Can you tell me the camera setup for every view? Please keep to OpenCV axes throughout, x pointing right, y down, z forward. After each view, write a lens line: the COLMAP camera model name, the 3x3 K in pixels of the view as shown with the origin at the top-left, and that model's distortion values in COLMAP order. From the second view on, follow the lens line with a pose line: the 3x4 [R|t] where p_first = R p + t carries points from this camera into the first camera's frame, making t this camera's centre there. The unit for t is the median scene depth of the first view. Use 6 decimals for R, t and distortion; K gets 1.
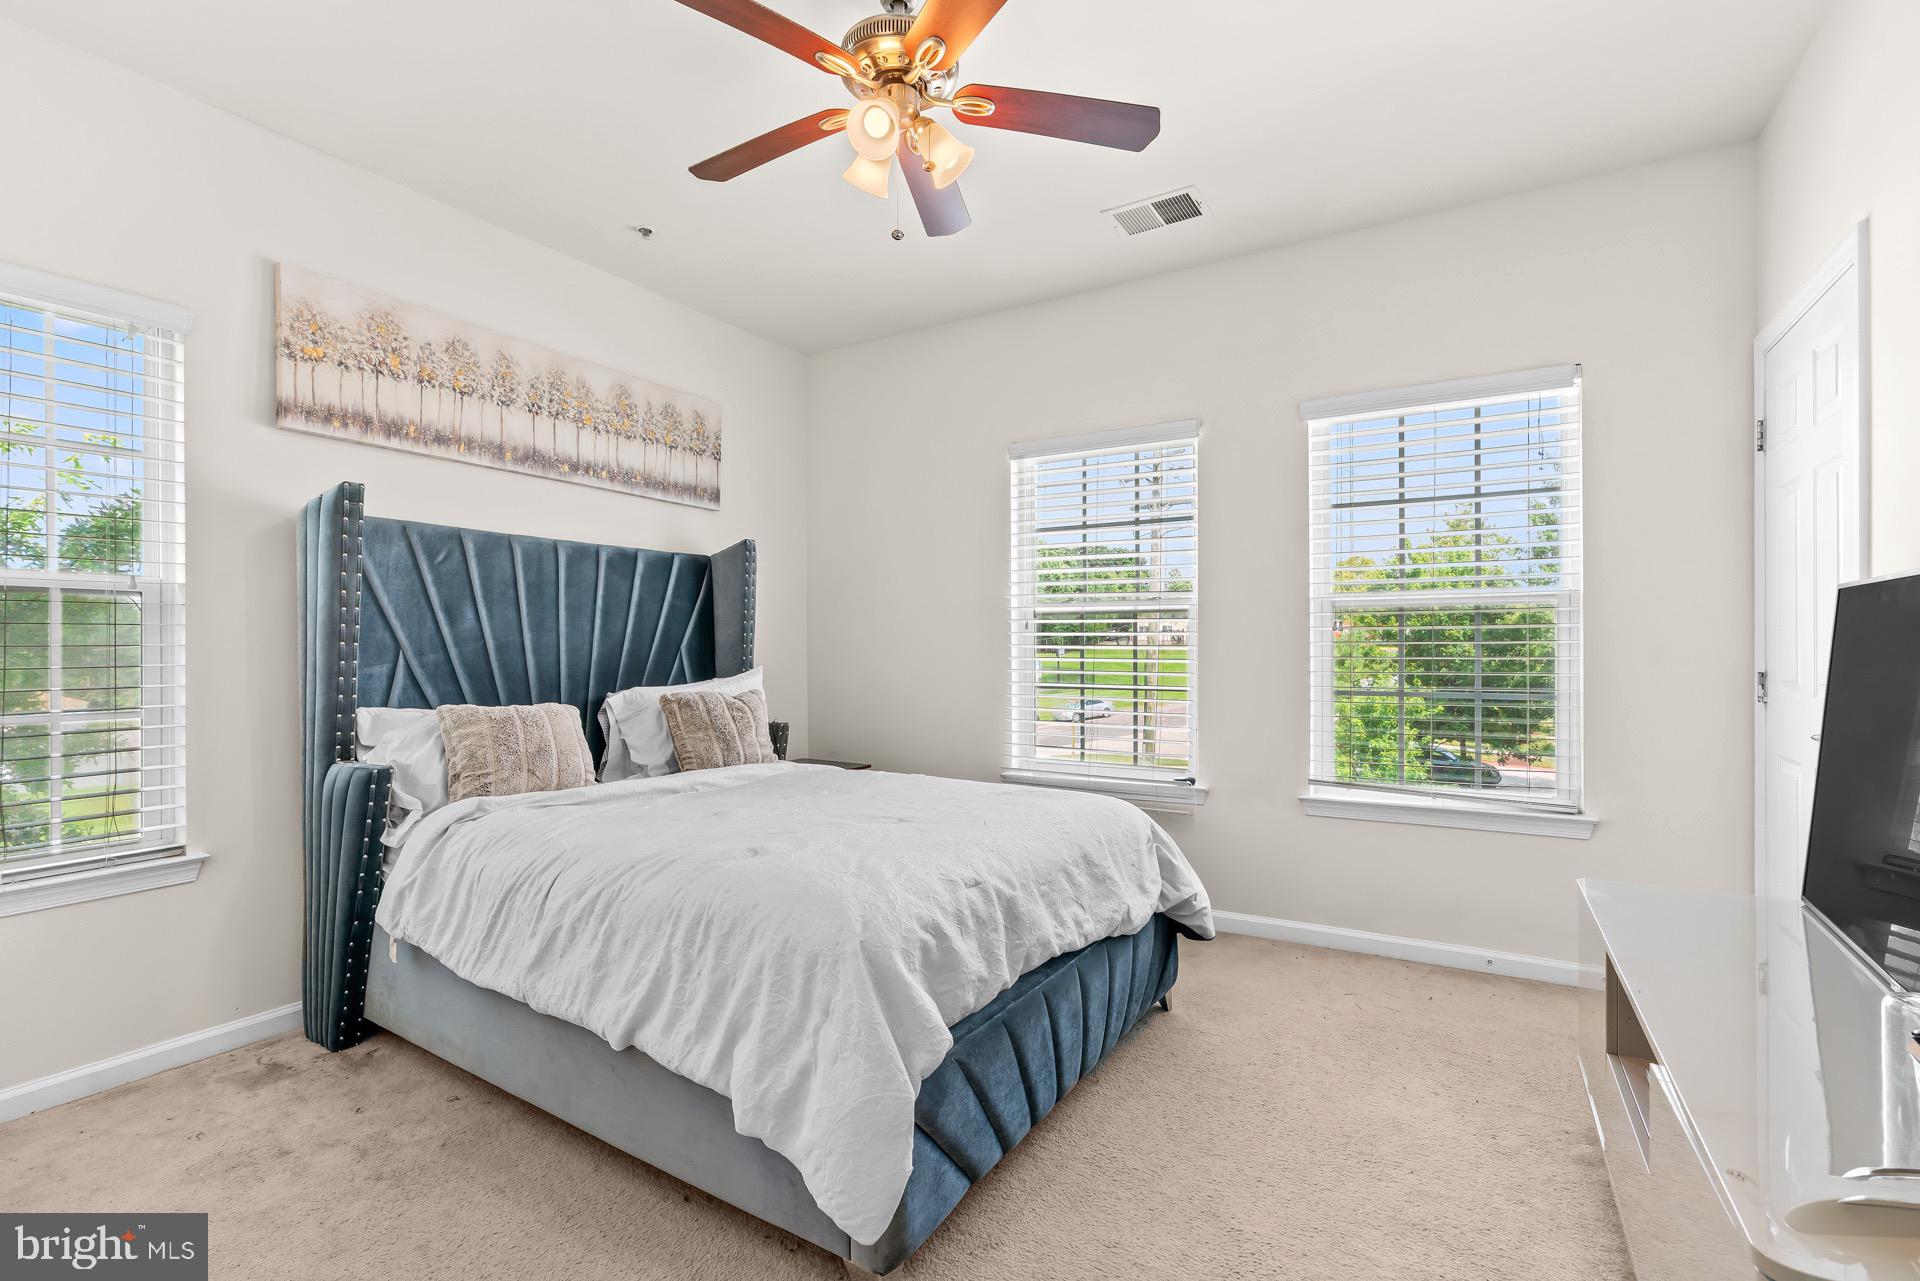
lens RADIAL K [[887.6, 0, 948.8], [0, 887.6, 648.4], [0, 0, 1]] dist [-0.005264, 0.000667]
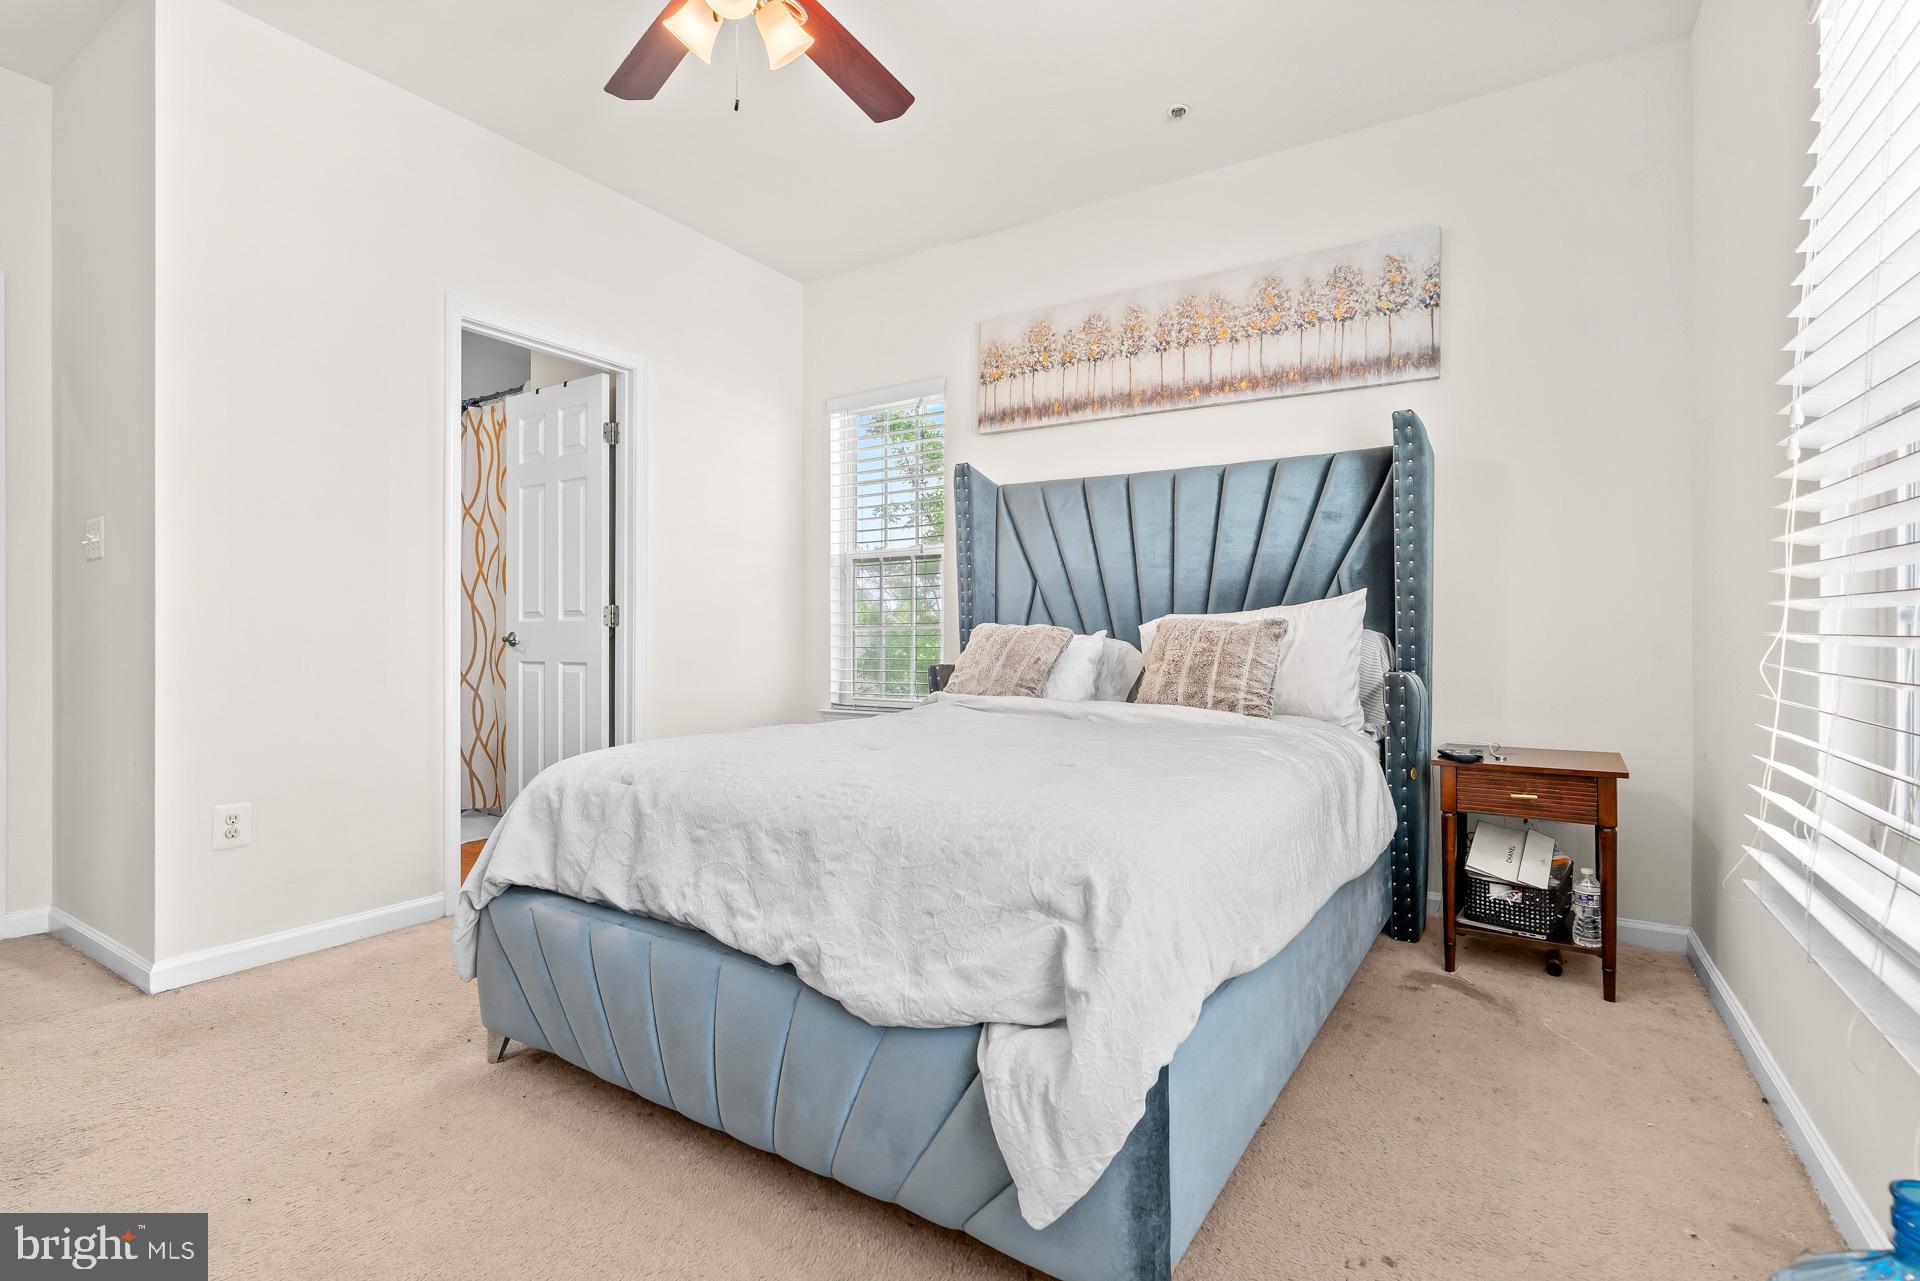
lens RADIAL K [[887.6, 0, 949.0], [0, 887.6, 635.8], [0, 0, 1]] dist [-0.005264, 0.000667]
pose [[-0.005124, 0.025555, -0.999660, 0.563627], [0.015432, 0.999556, 0.025473, 0.036316], [0.999868, -0.015296, -0.005516, 0.733945]]
